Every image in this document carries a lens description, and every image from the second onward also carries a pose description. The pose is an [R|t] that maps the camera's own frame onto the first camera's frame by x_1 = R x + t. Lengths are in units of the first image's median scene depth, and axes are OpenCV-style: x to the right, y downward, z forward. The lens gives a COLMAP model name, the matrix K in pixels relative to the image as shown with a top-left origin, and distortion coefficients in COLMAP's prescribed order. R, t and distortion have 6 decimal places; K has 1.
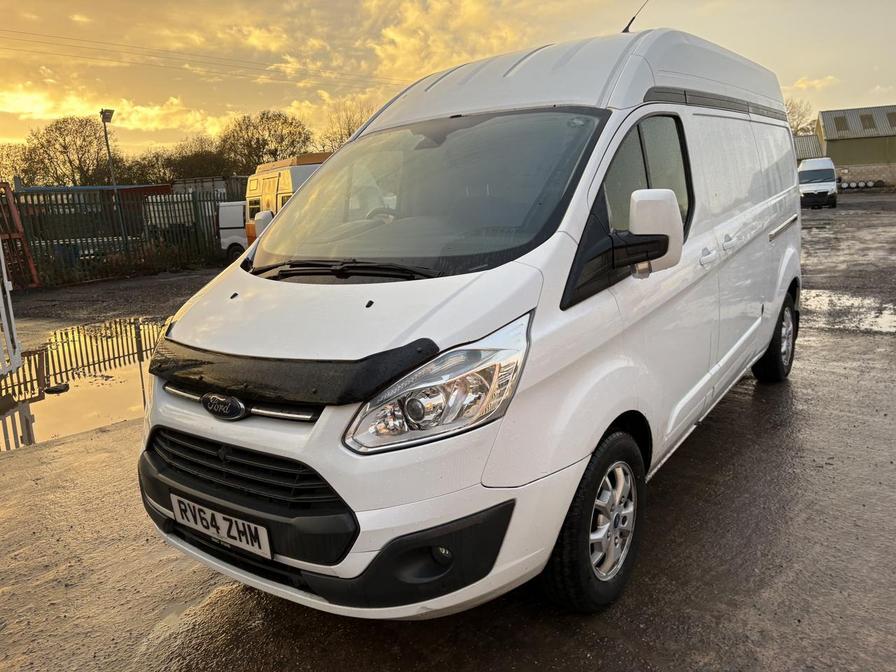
lens RADIAL K [[677.5, 0, 439.3], [0, 677.5, 340.9], [0, 0, 1]] dist [-0.010080, -0.009090]
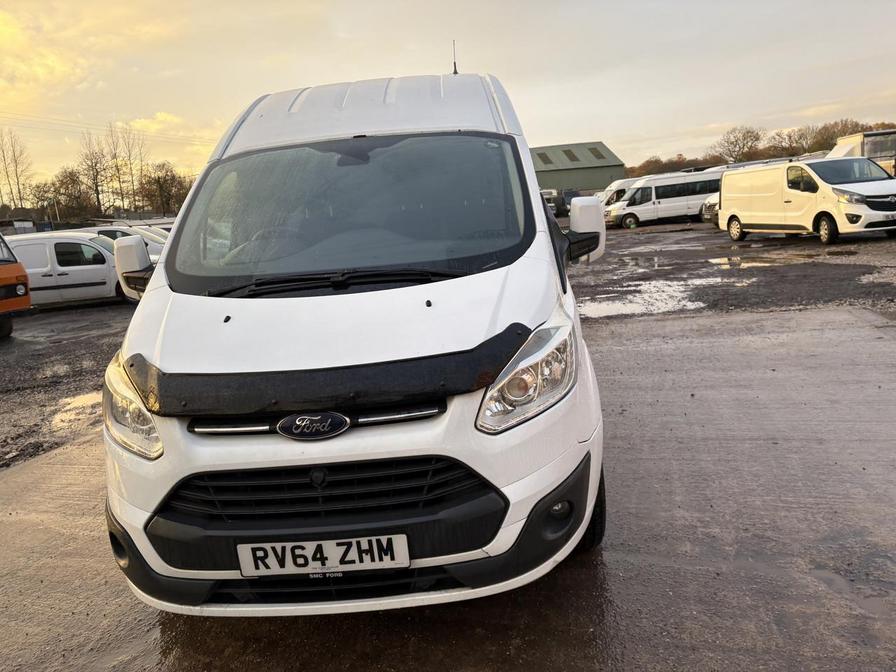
lens RADIAL K [[677.5, 0, 482.1], [0, 677.5, 327.4], [0, 0, 1]] dist [-0.010080, -0.009090]
pose [[0.828407, -0.110973, 0.549023, -0.643292], [0.151264, 0.988082, -0.028519, 0.025655], [-0.539315, 0.106673, 0.835321, 0.089128]]
